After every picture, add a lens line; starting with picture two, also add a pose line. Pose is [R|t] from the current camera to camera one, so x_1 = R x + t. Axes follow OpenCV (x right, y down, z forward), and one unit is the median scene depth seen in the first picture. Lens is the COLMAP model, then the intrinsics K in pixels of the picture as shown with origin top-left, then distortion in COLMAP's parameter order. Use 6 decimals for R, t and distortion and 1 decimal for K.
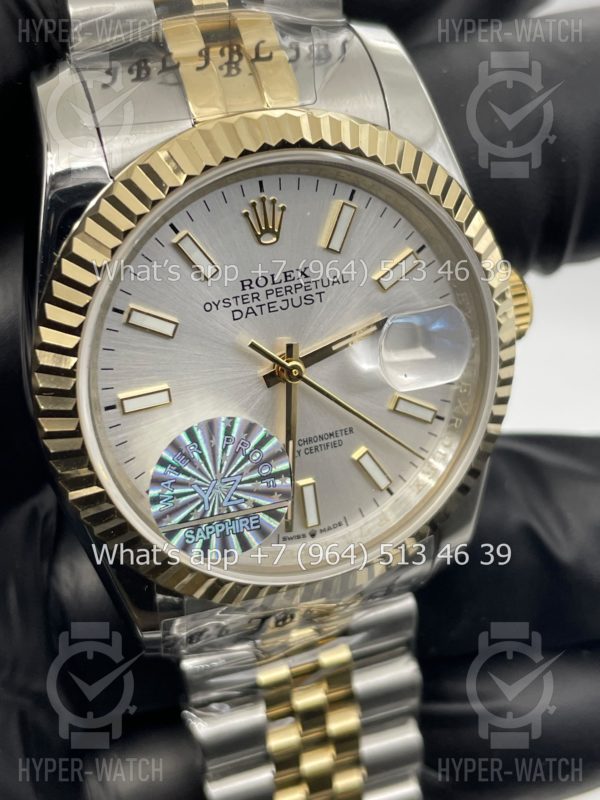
lens RADIAL K [[1264.7, 0, 300.0], [0, 1264.7, 400.0], [0, 0, 1]] dist [0.320979, 0.033304]
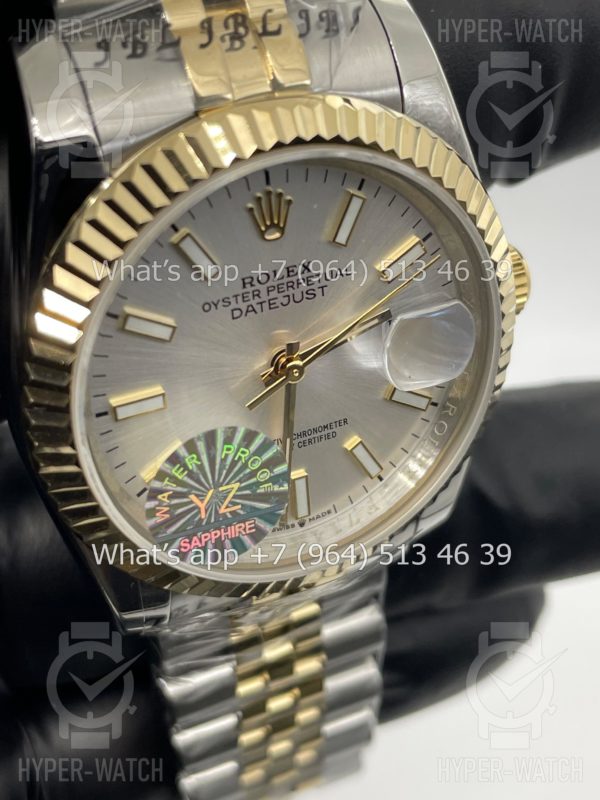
lens RADIAL K [[1264.7, 0, 300.0], [0, 1264.7, 400.0], [0, 0, 1]] dist [0.320979, 0.033304]
pose [[0.994228, 0.005842, 0.107133, -0.103149], [-0.025210, 0.983281, 0.180340, -0.174834], [-0.104288, -0.182000, 0.977753, 0.069324]]
